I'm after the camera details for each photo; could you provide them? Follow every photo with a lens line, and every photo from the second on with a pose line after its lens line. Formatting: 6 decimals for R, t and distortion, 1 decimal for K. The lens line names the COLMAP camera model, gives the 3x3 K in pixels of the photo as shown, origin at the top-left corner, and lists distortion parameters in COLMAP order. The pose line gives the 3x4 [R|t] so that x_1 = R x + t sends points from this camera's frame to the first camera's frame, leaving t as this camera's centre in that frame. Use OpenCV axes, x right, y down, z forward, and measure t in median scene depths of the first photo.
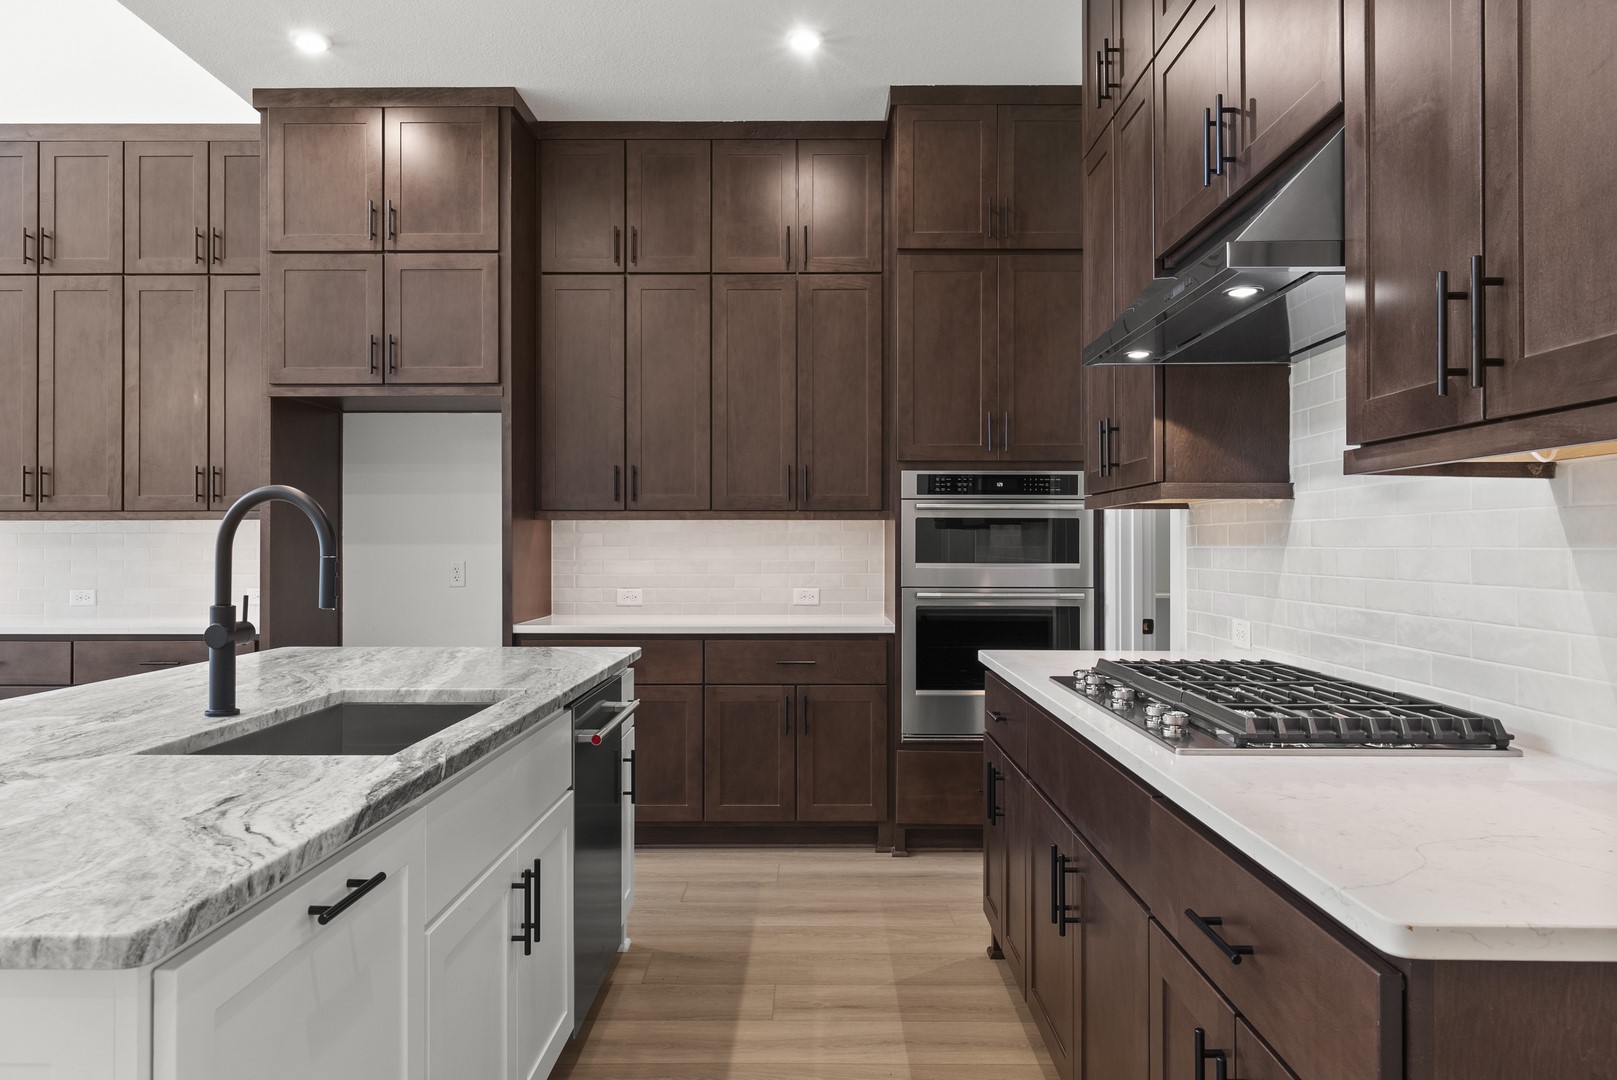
lens RADIAL K [[1085.6, 0, 809.9], [0, 1085.6, 530.5], [0, 0, 1]] dist [0.000563, 0.003863]
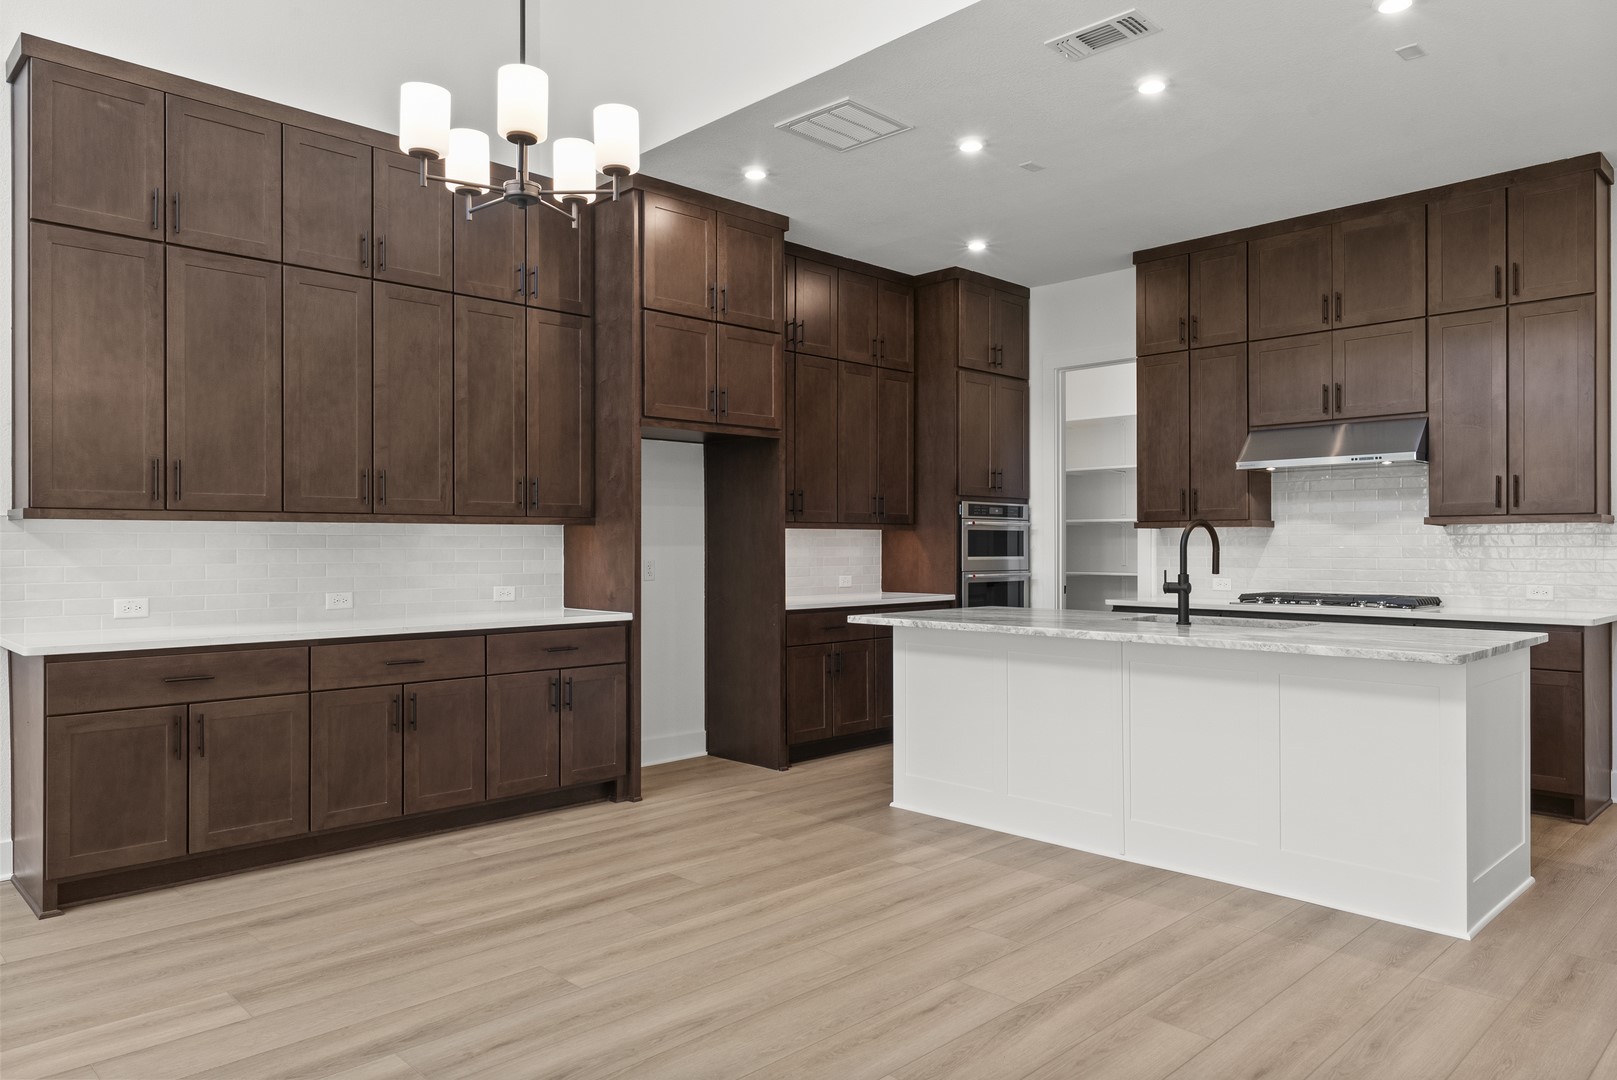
lens RADIAL K [[1085.6, 0, 805.7], [0, 1085.6, 546.9], [0, 0, 1]] dist [0.000563, 0.003863]
pose [[0.709789, -0.001085, 0.704414, -1.134193], [-0.007124, 0.999937, 0.008719, 0.001485], [-0.704378, -0.011207, 0.709736, -0.001281]]
